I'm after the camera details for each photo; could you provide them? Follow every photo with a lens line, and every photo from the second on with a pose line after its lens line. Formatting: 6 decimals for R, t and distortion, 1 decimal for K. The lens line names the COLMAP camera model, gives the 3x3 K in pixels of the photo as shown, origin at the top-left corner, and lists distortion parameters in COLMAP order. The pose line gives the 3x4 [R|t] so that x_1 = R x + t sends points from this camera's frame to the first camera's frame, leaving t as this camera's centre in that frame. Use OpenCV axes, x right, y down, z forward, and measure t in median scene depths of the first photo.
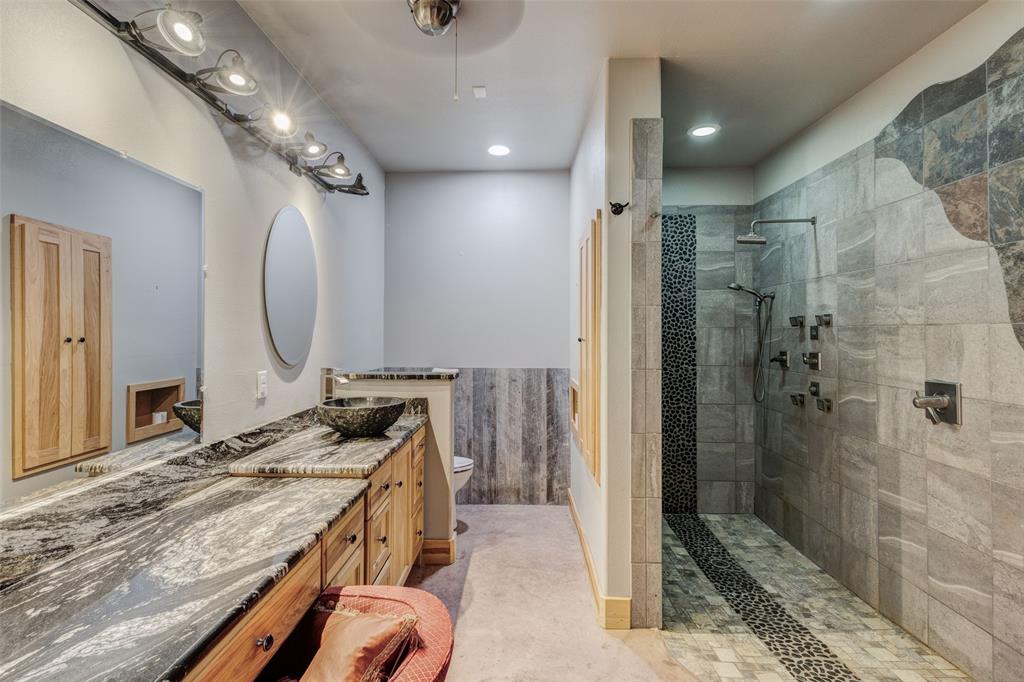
lens RADIAL K [[483.2, 0, 510.4], [0, 483.2, 333.0], [0, 0, 1]] dist [0.003216, -0.001121]
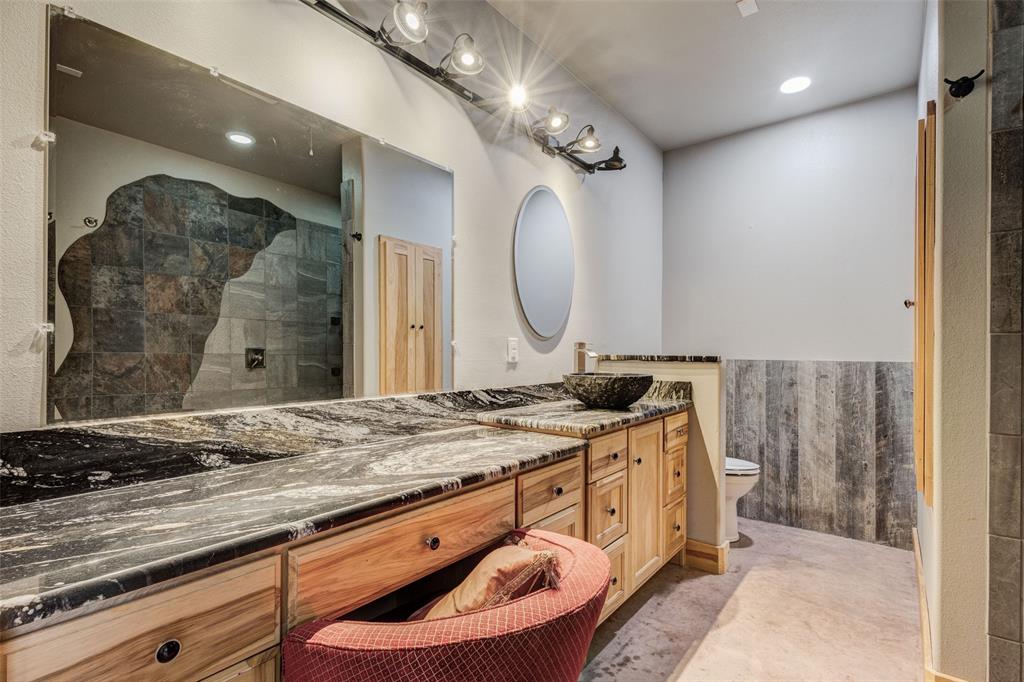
lens RADIAL K [[483.2, 0, 509.7], [0, 483.2, 351.4], [0, 0, 1]] dist [0.003216, -0.001121]
pose [[0.806022, 0.003781, -0.591873, 0.104775], [0.002187, 0.999954, 0.009365, 0.082683], [0.591881, -0.008843, 0.805977, 0.097245]]
